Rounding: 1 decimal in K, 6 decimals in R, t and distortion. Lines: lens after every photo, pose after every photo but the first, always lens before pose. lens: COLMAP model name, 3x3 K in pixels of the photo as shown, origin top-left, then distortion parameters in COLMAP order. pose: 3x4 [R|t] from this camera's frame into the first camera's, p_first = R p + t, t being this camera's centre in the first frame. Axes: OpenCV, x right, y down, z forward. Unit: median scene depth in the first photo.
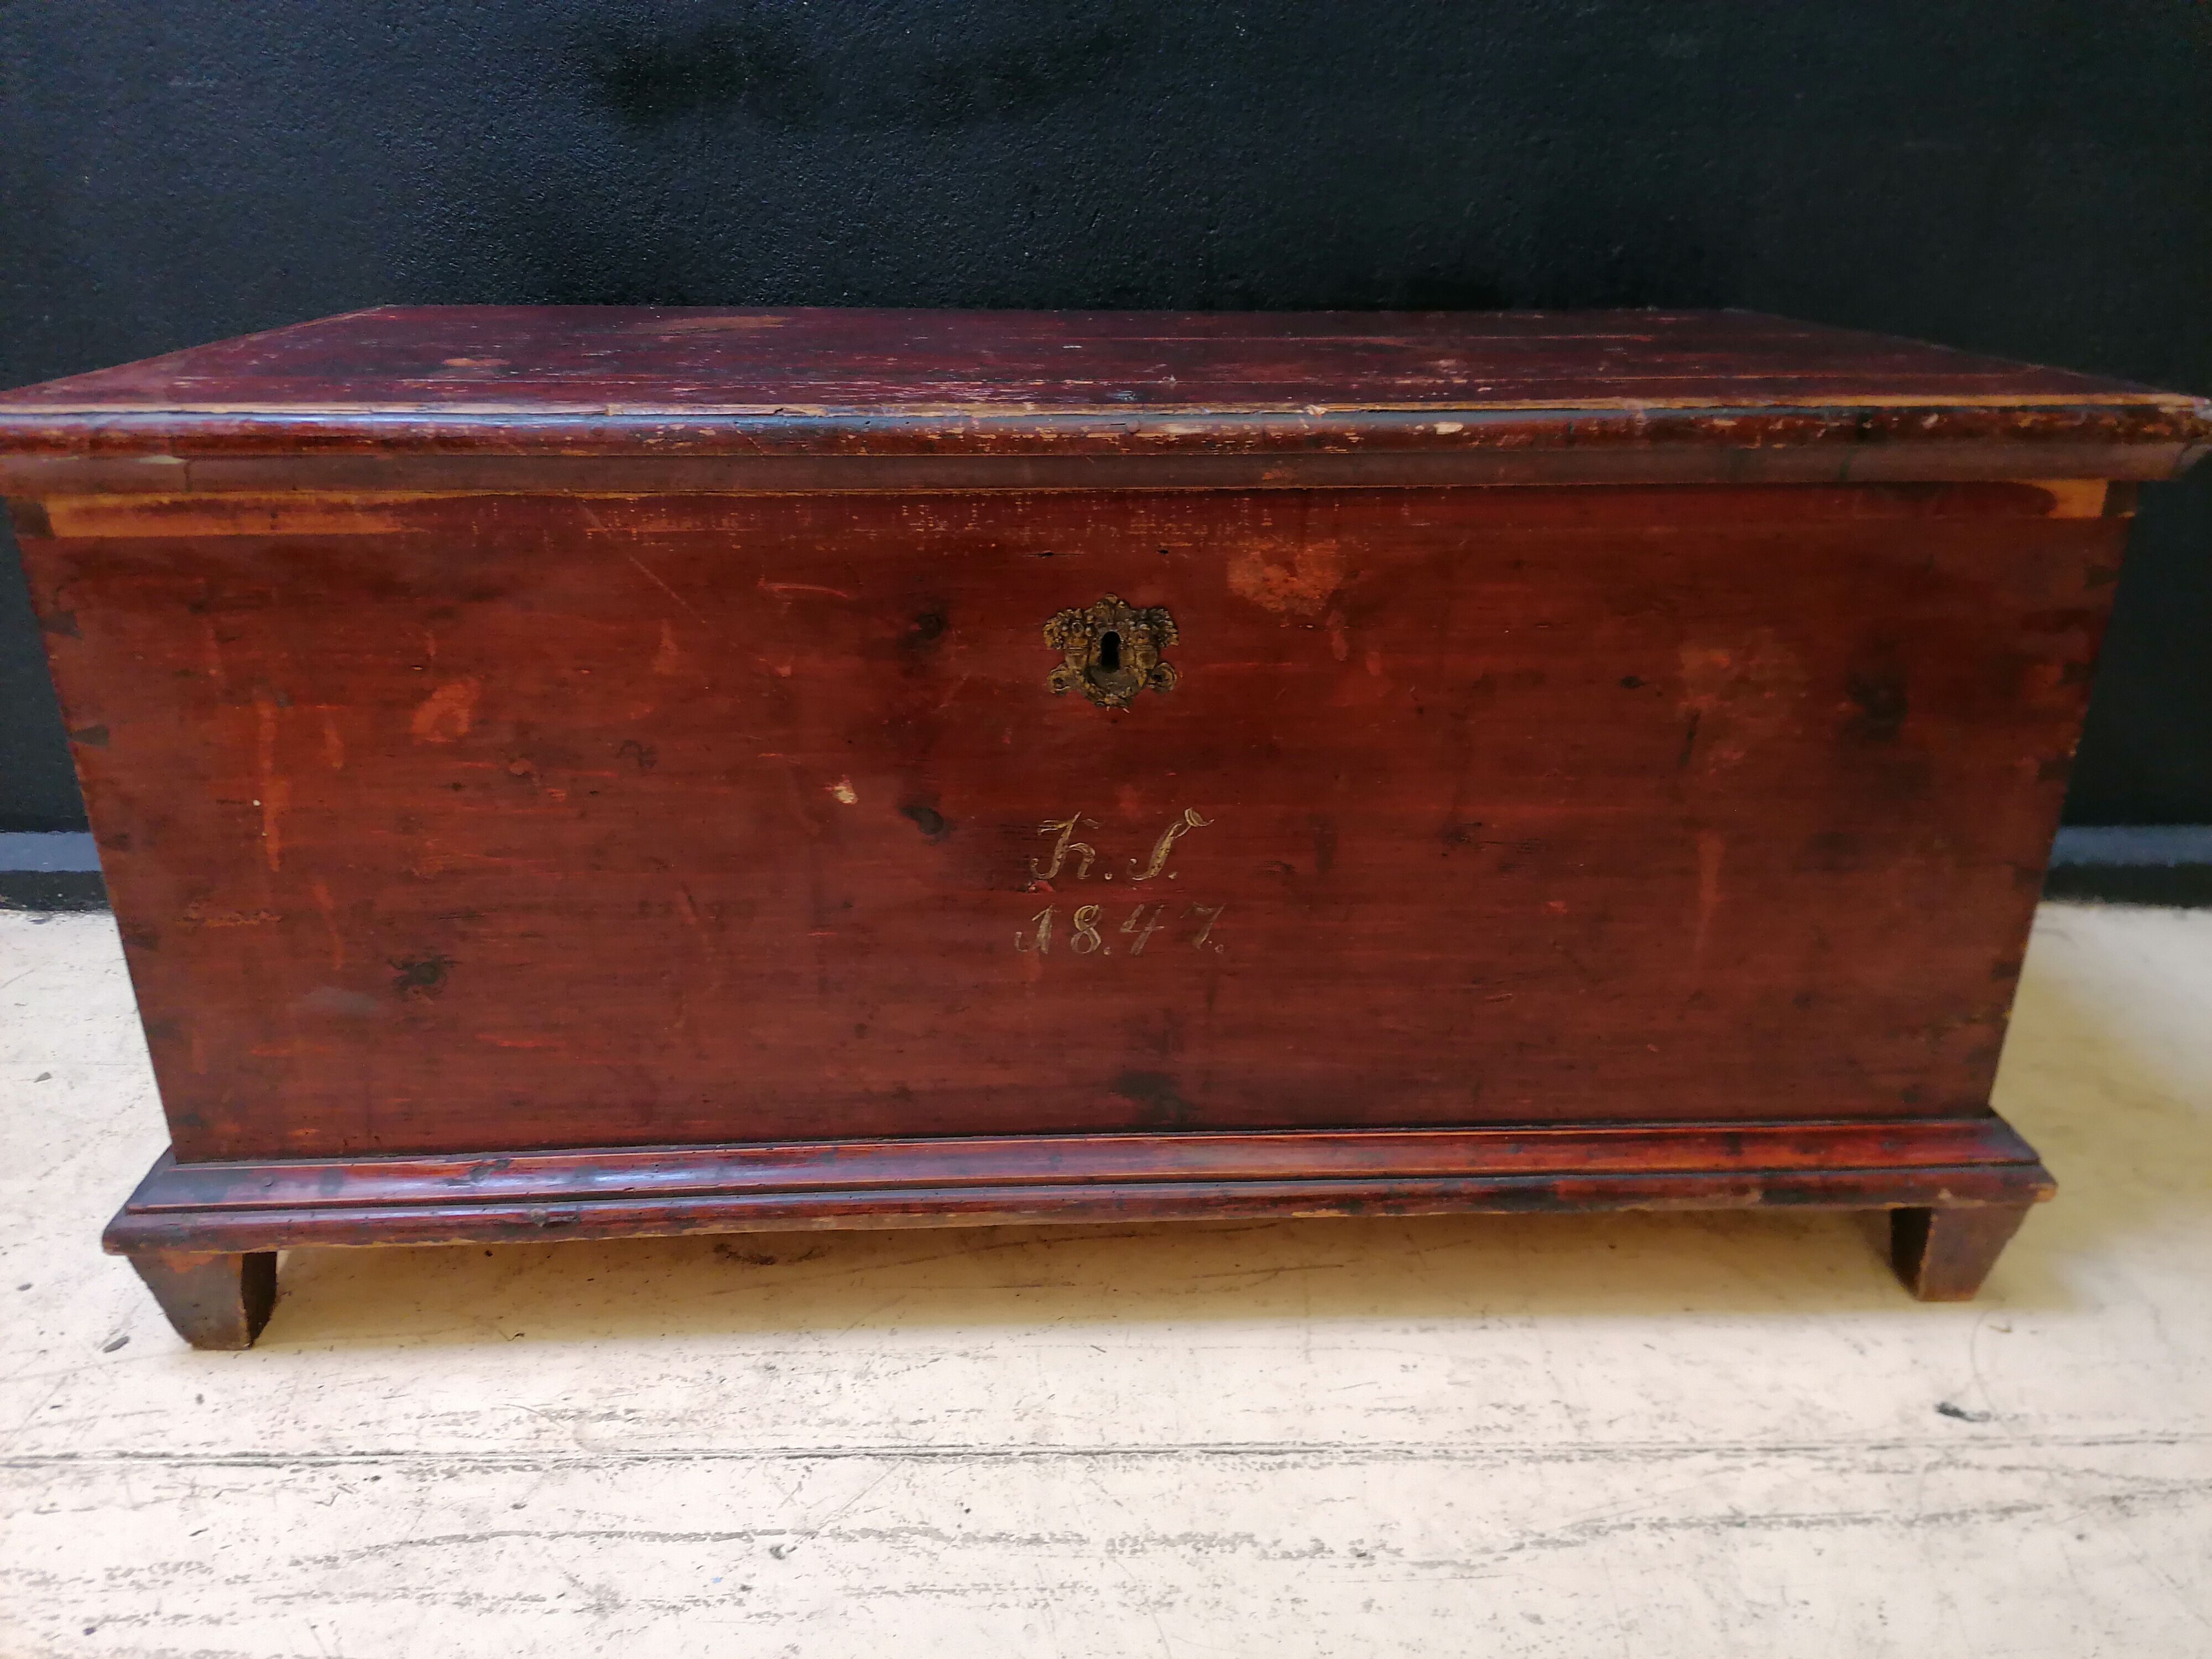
lens RADIAL K [[1665.7, 0, 1105.2], [0, 1665.7, 832.0], [0, 0, 1]] dist [0.103211, -0.134694]
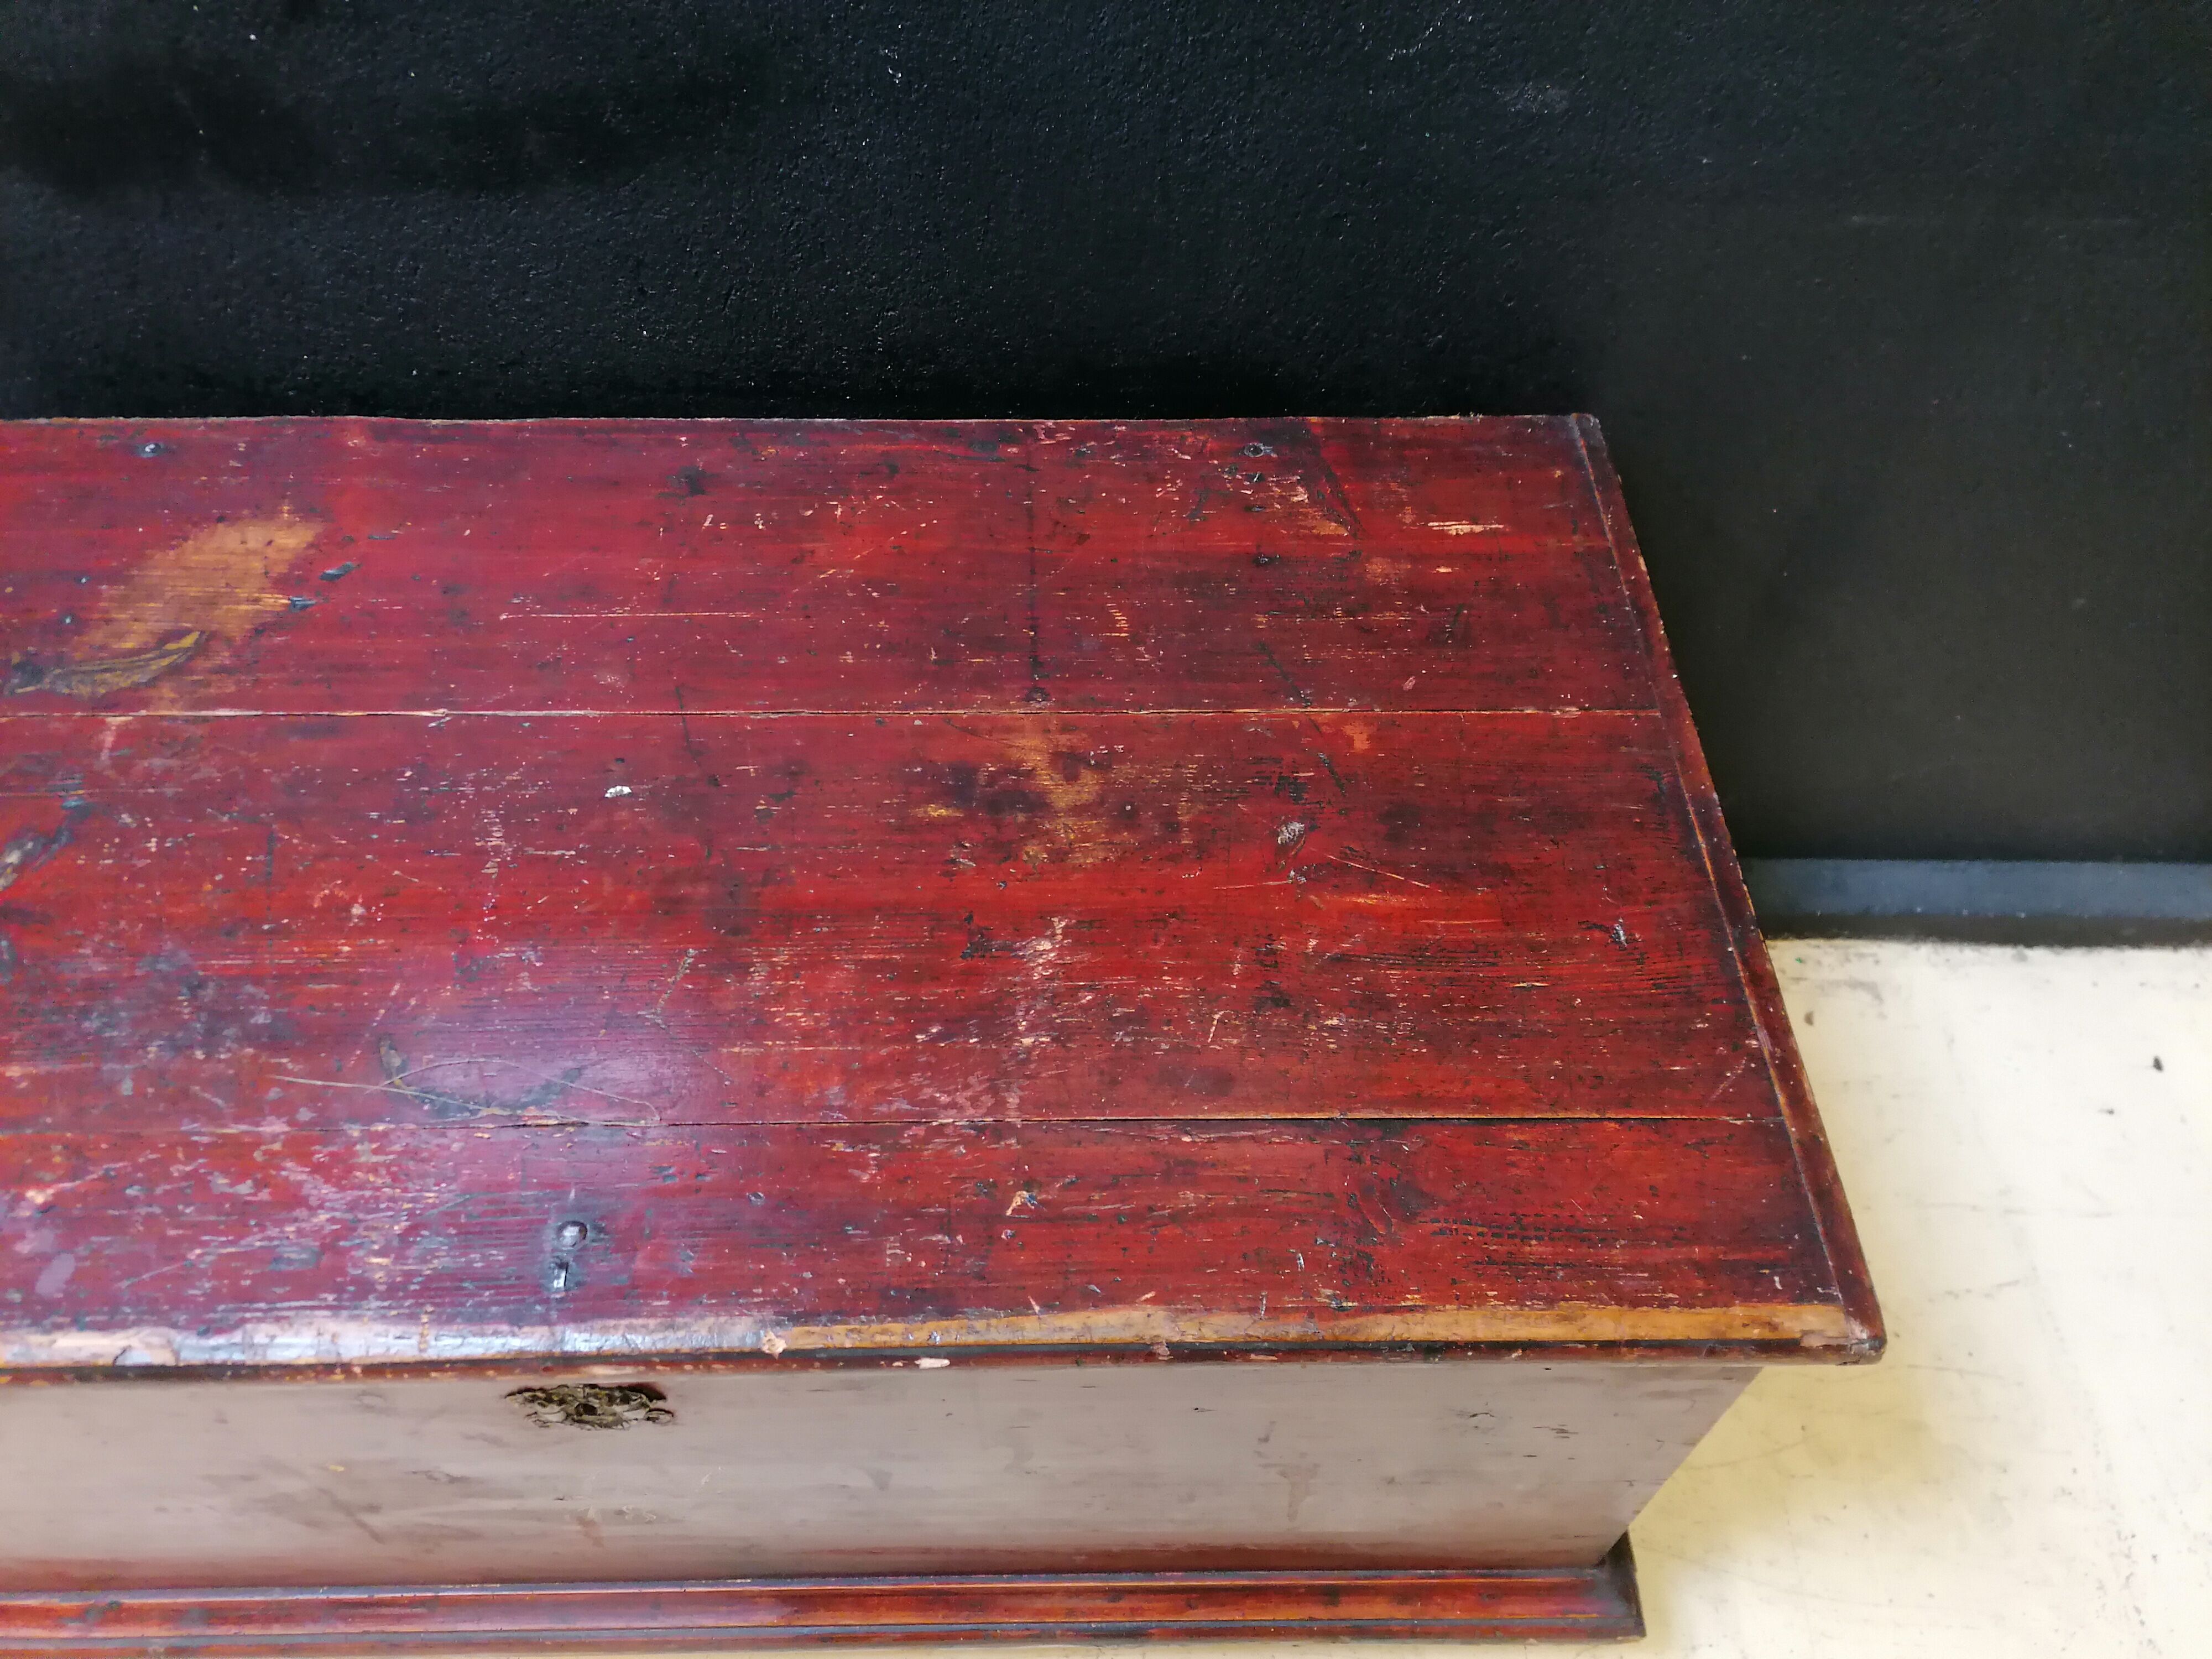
lens RADIAL K [[1656.6, 0, 1104.9], [0, 1656.6, 833.9], [0, 0, 1]] dist [0.111136, -0.142550]
pose [[0.999334, 0.028153, -0.023238, 0.267866], [-0.013506, 0.876543, 0.481134, -0.753670], [0.033914, -0.480500, 0.876339, 0.360361]]
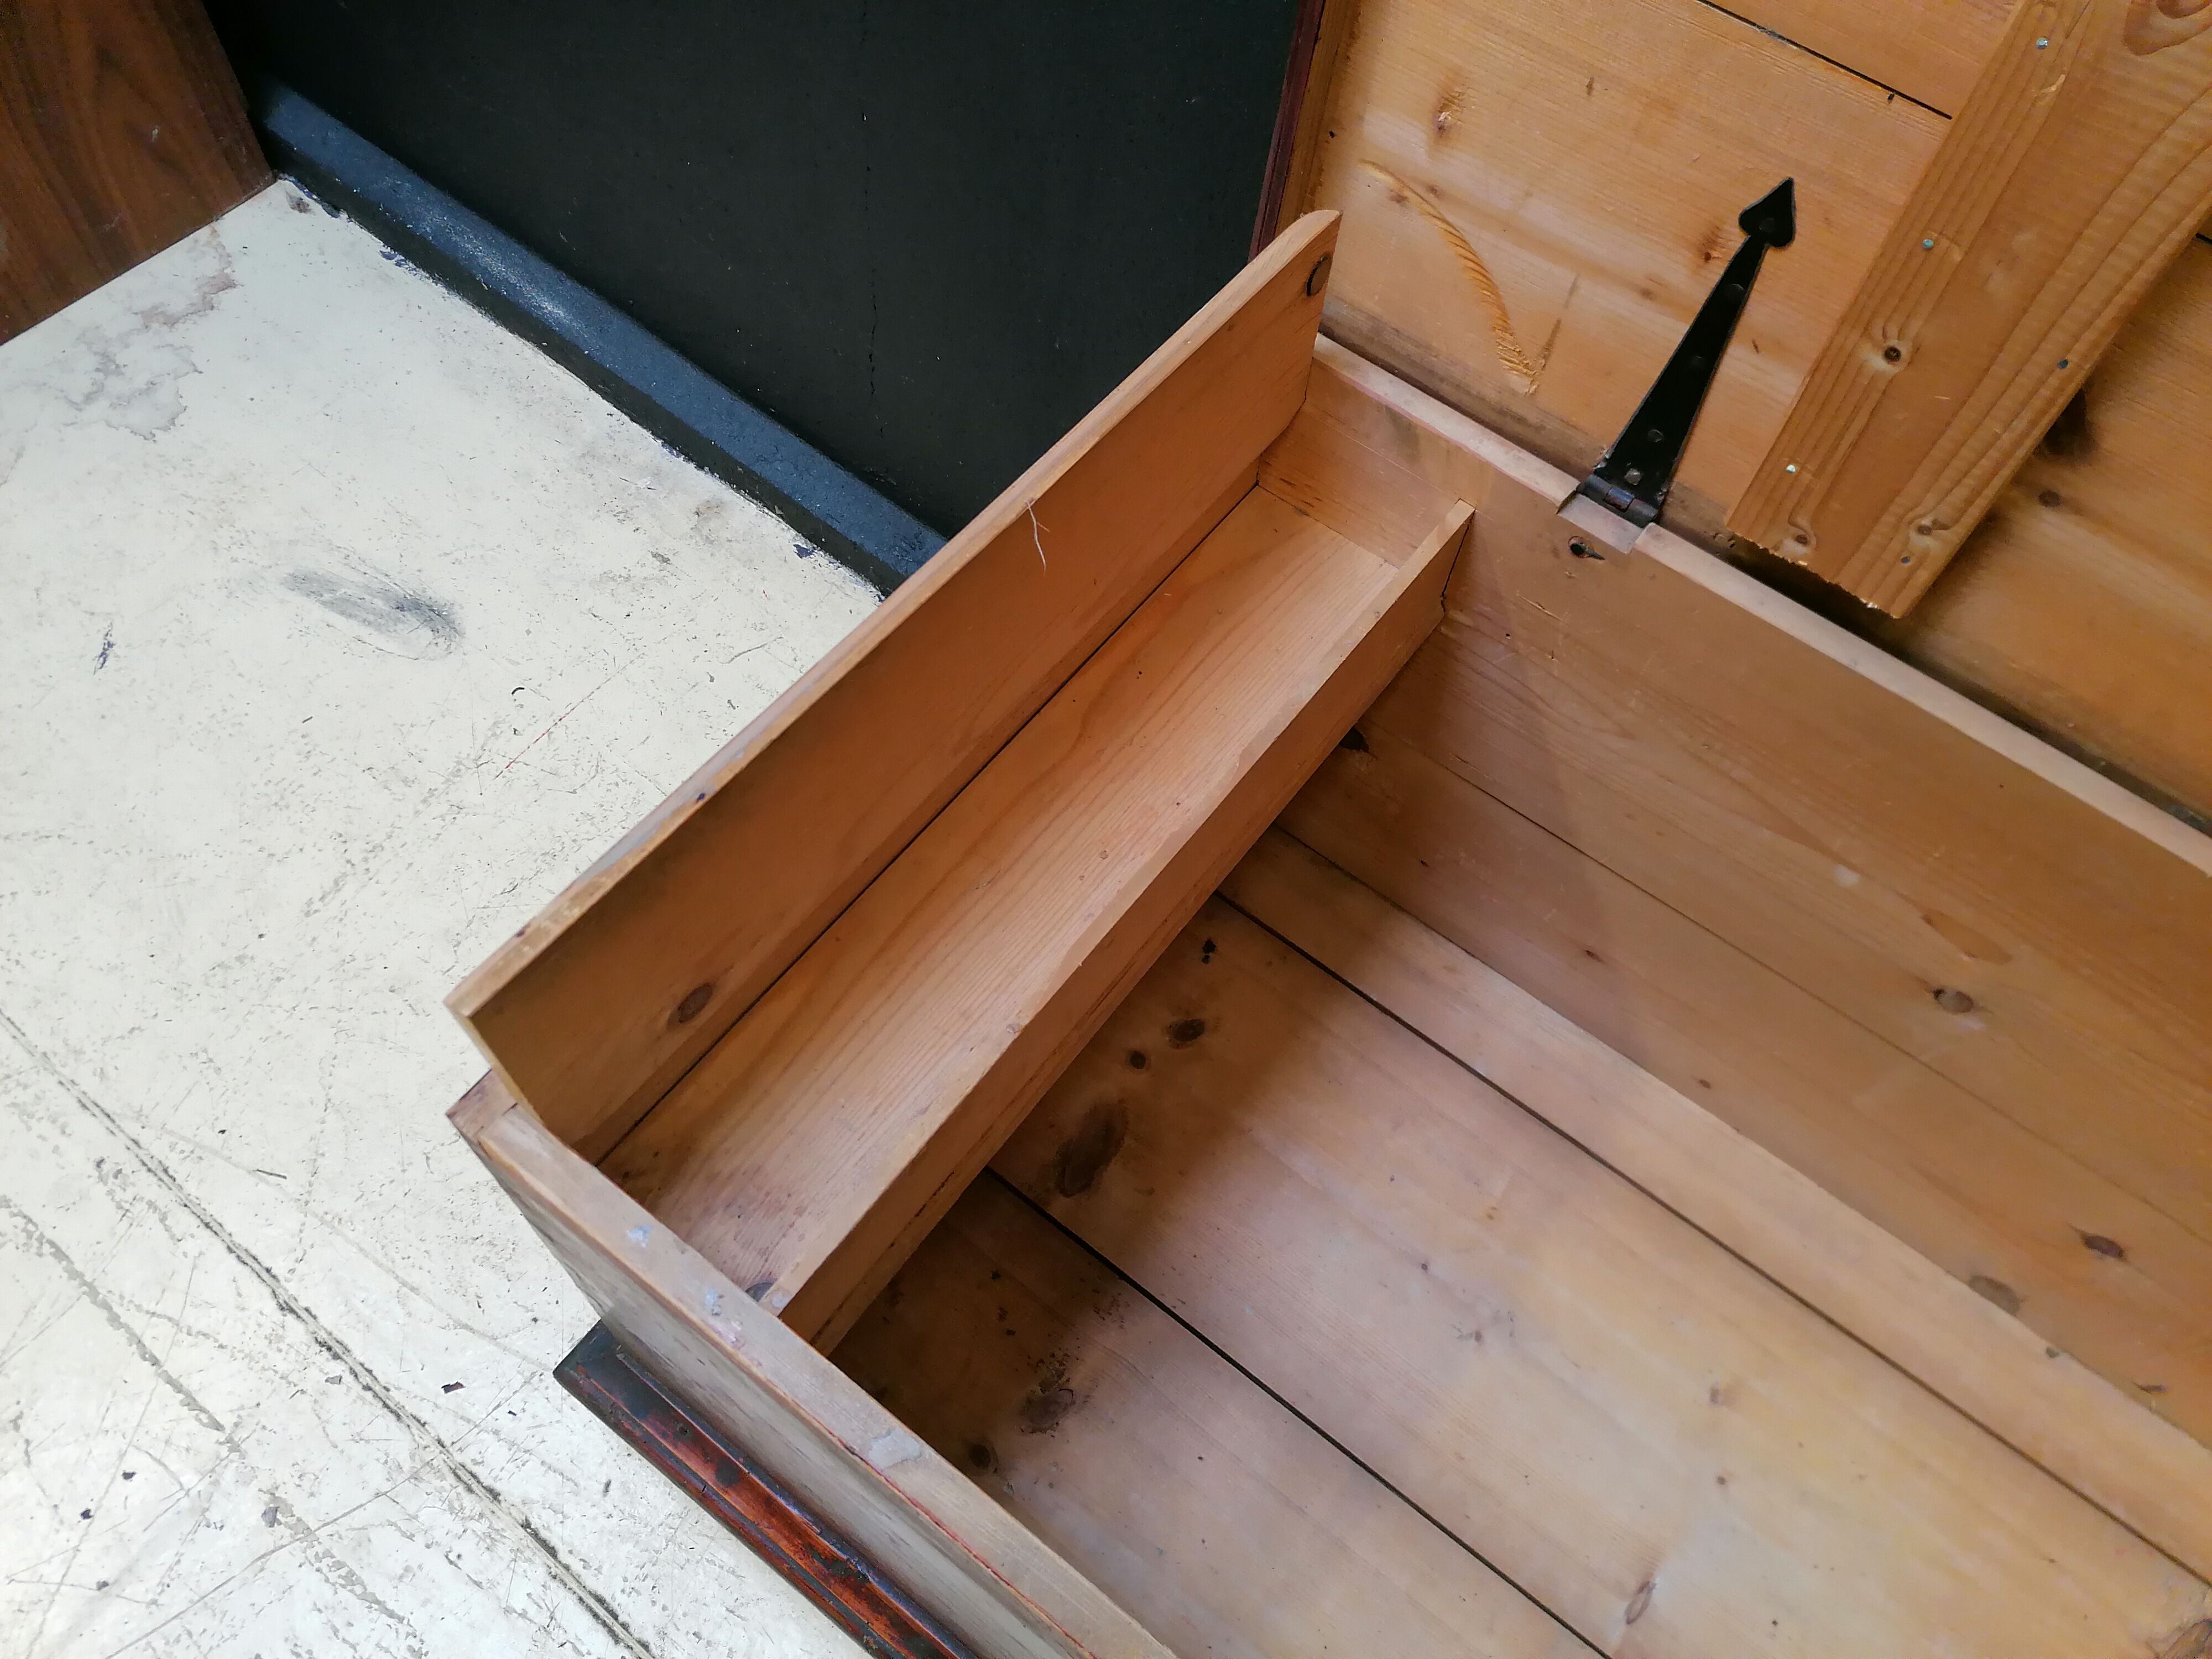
lens RADIAL K [[1656.6, 0, 1104.9], [0, 1656.6, 833.9], [0, 0, 1]] dist [0.111136, -0.142550]
pose [[0.766554, 0.577753, -0.280349, -0.240290], [-0.313368, 0.717586, 0.621989, -0.760079], [0.560531, -0.388936, 0.731118, 0.579668]]
